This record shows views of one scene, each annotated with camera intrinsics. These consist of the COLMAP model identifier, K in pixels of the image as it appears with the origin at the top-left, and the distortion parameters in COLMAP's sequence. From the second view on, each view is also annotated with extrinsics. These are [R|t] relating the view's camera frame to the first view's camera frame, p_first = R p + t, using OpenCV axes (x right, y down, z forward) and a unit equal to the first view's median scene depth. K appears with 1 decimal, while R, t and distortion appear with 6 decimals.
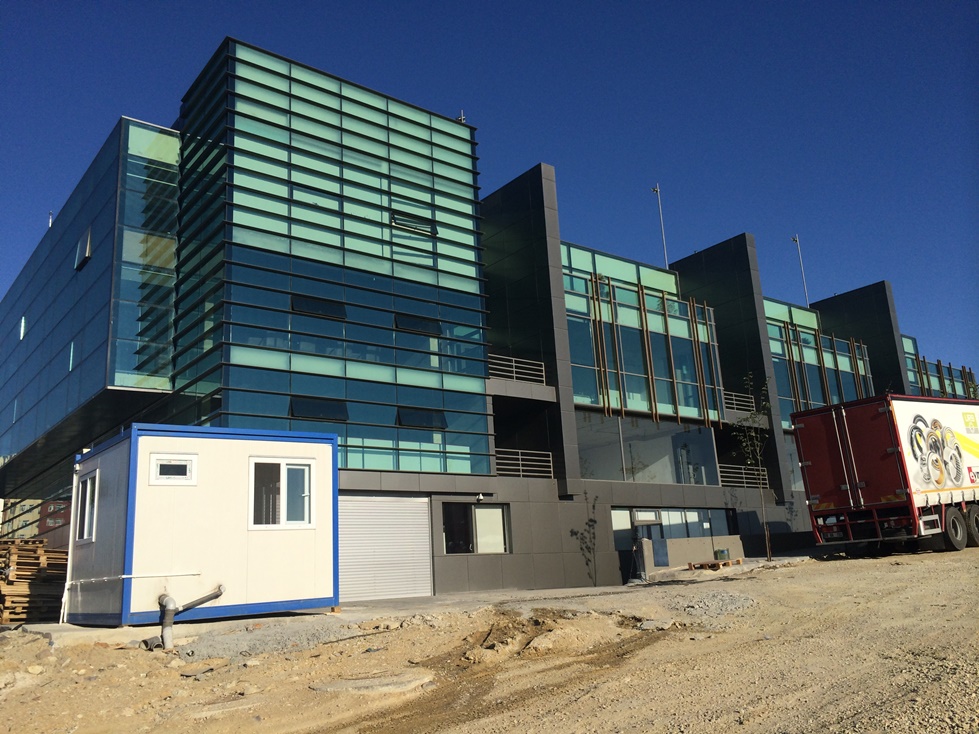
lens RADIAL K [[846.9, 0, 489.5], [0, 846.9, 367.0], [0, 0, 1]] dist [0.054236, -0.004327]
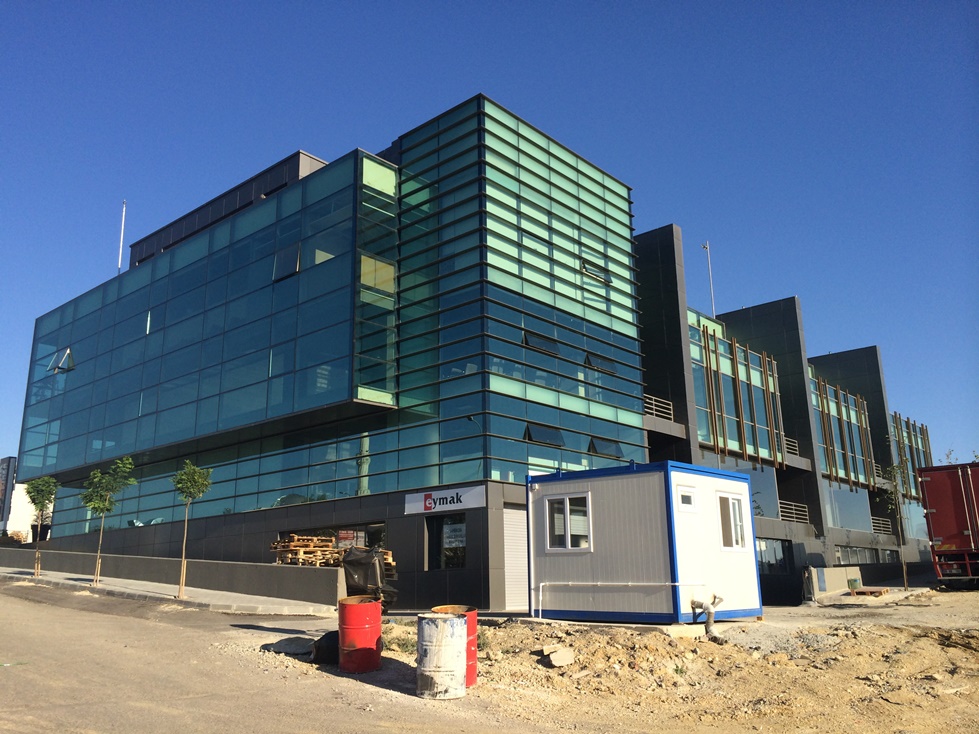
lens RADIAL K [[850.1, 0, 489.5], [0, 850.1, 367.0], [0, 0, 1]] dist [0.036956, -0.011210]
pose [[0.982931, 0.087385, 0.161898, -0.400553], [-0.085466, 0.996164, -0.018794, -0.011111], [-0.162919, 0.004637, 0.986629, -0.081968]]
